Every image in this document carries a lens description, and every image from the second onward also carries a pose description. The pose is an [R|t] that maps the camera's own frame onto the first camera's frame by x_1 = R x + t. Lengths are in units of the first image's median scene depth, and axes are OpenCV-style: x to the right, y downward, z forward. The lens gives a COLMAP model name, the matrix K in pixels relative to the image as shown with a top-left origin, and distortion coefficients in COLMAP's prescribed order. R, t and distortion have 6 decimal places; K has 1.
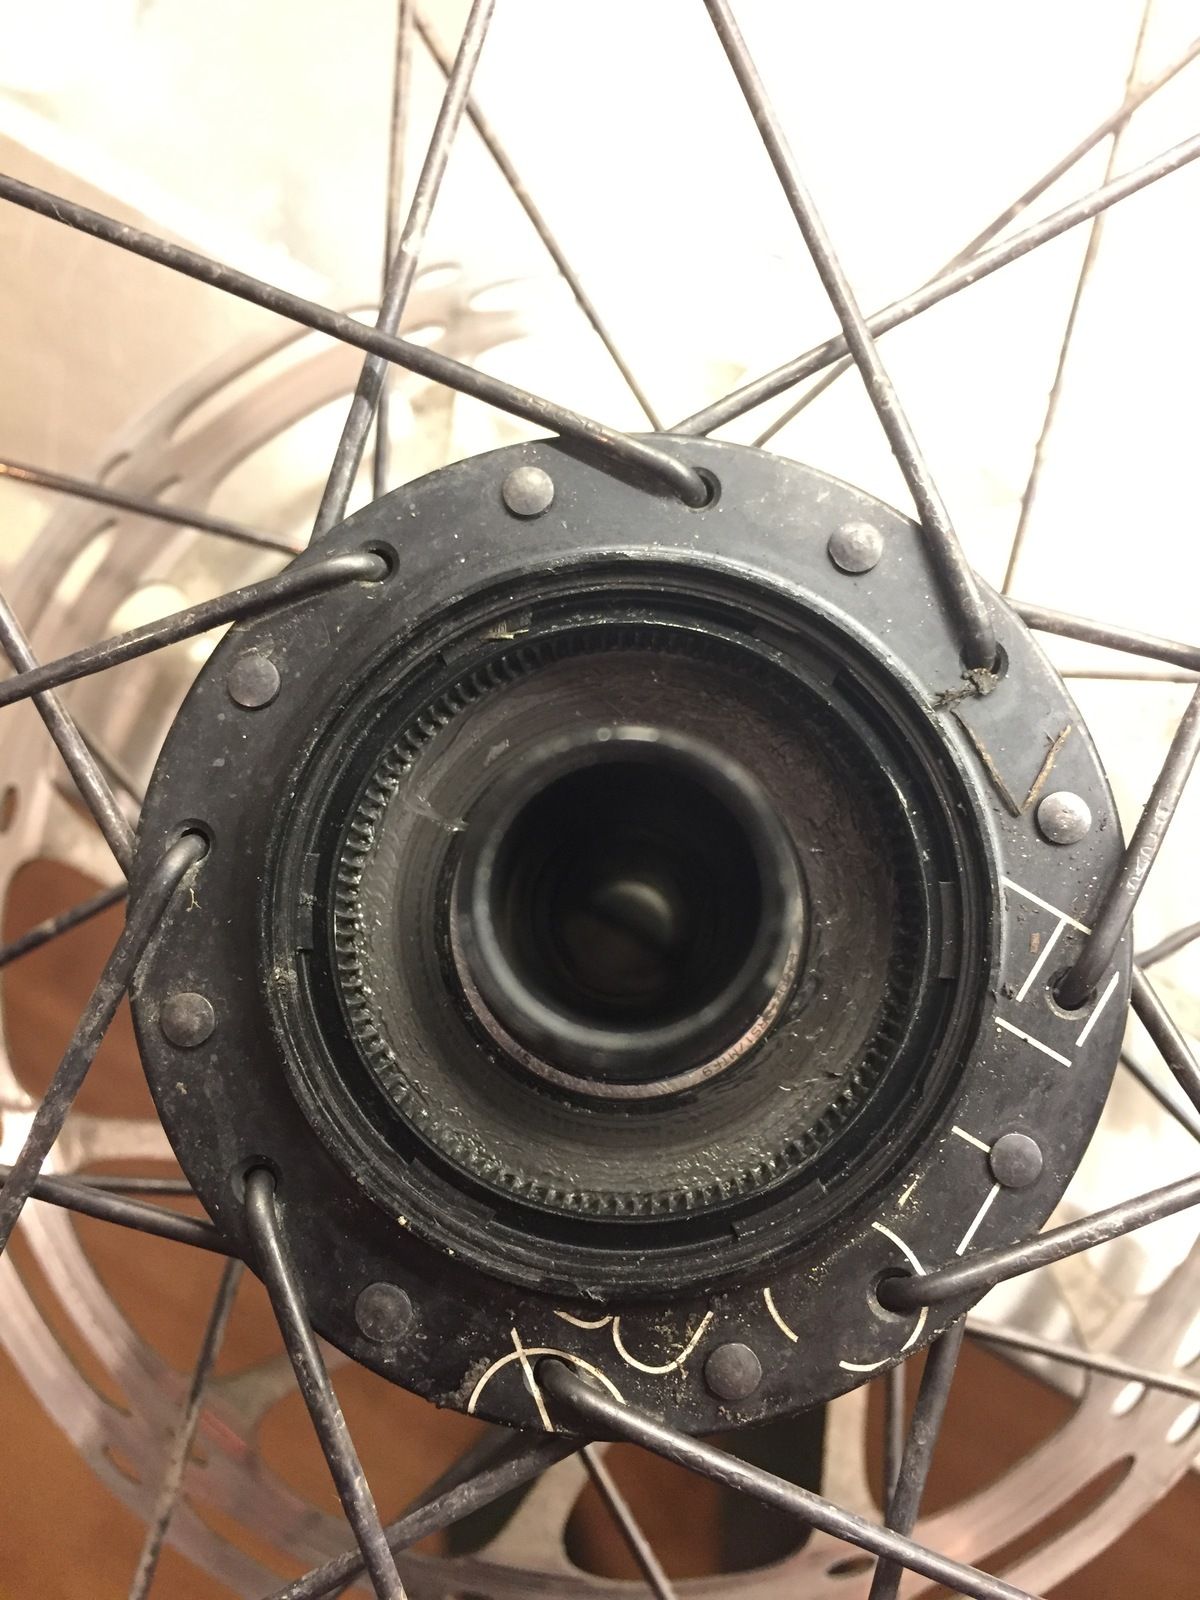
lens RADIAL K [[1452.5, 0, 600.0], [0, 1452.5, 800.0], [0, 0, 1]] dist [0.069440, -0.169141]
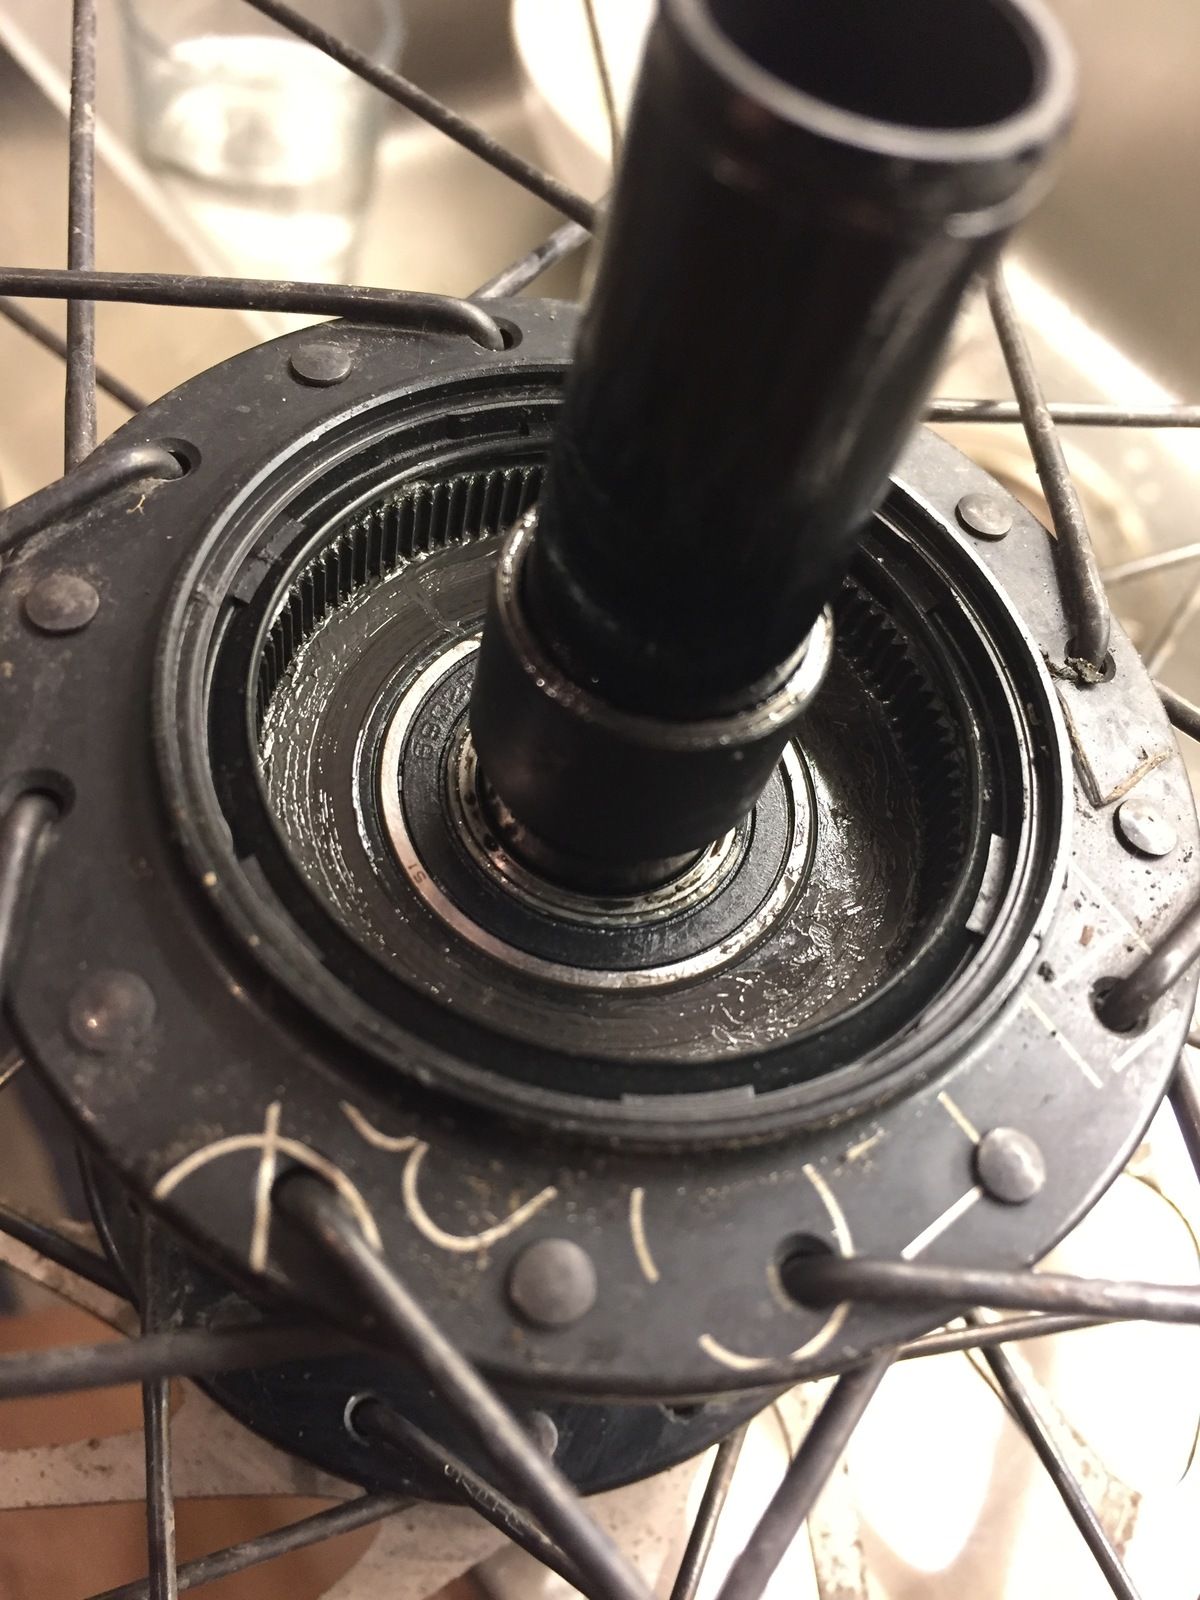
lens RADIAL K [[1452.5, 0, 600.0], [0, 1452.5, 800.0], [0, 0, 1]] dist [0.069440, -0.169141]
pose [[0.920896, 0.389728, -0.007982, 0.029858], [-0.350575, 0.819081, -0.454097, 0.497539], [-0.170436, 0.420974, 0.890917, 0.304666]]
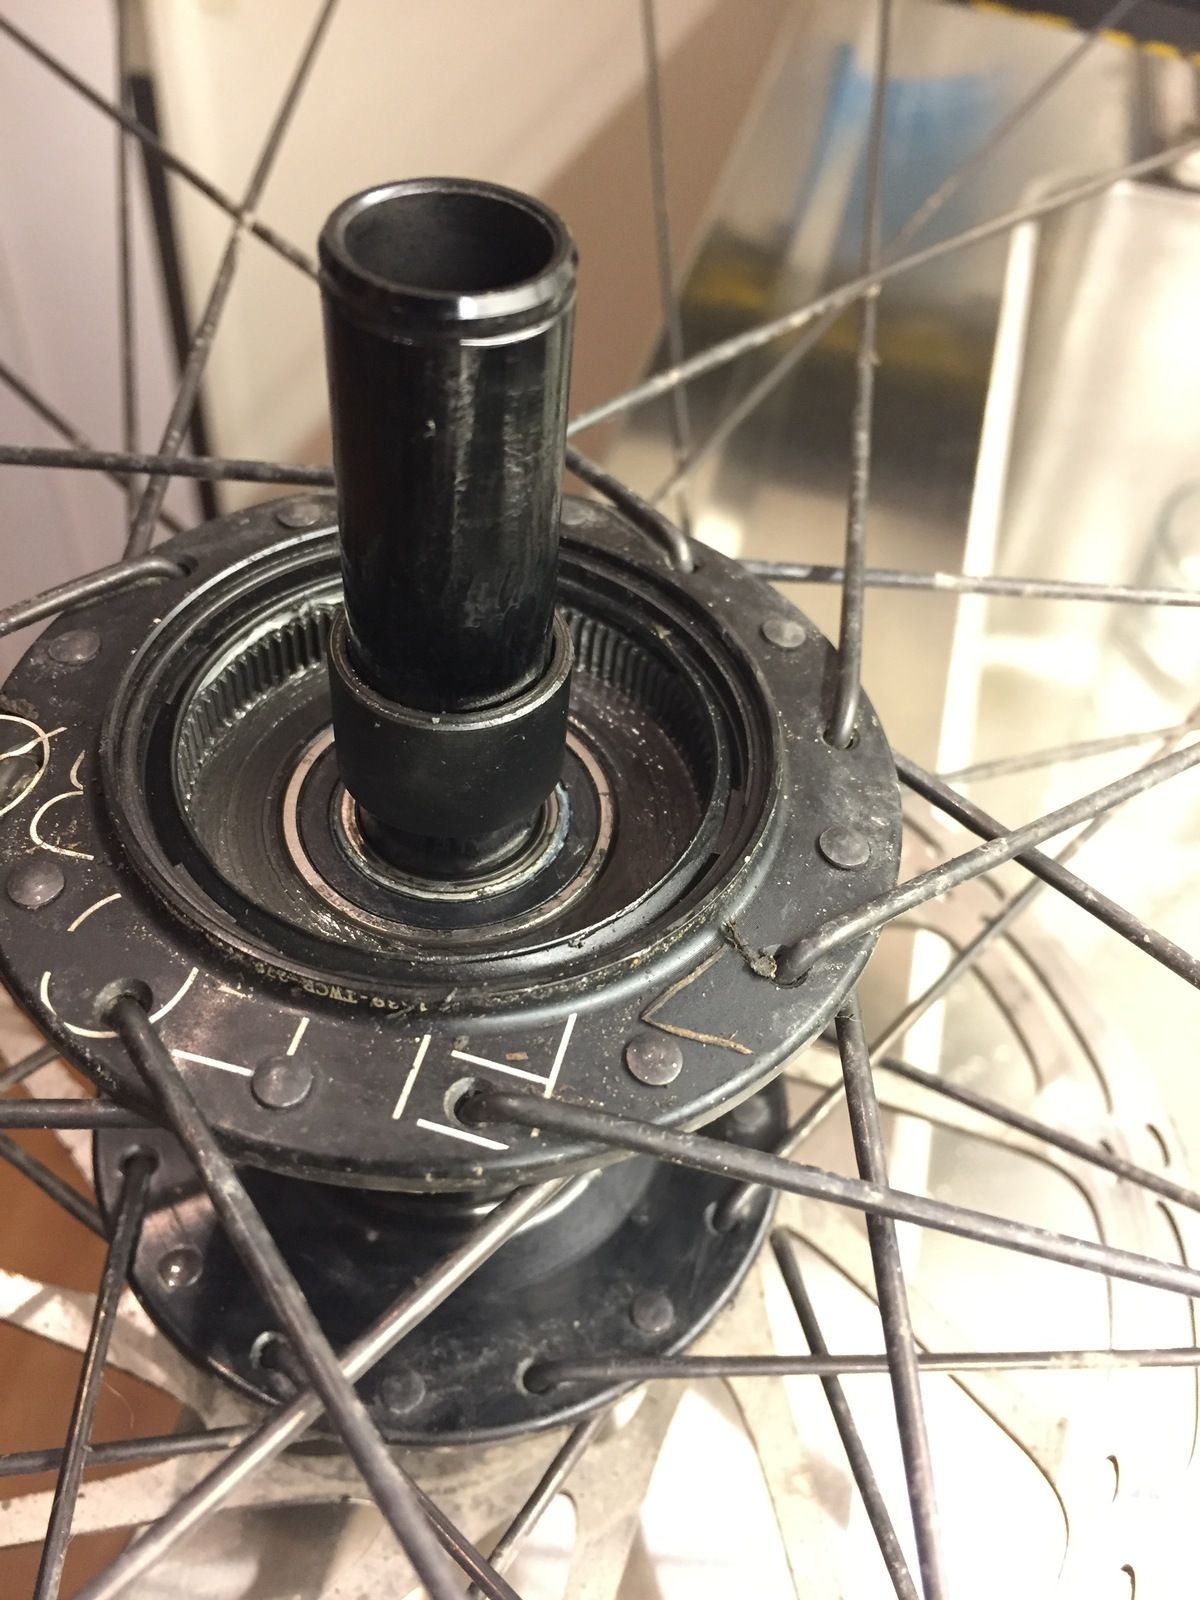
lens RADIAL K [[1452.5, 0, 600.0], [0, 1452.5, 800.0], [0, 0, 1]] dist [0.069440, -0.169141]
pose [[0.274932, 0.744207, -0.608743, 0.763271], [-0.961463, 0.211849, -0.175242, 0.176103], [-0.001454, 0.633463, 0.773772, 0.172015]]
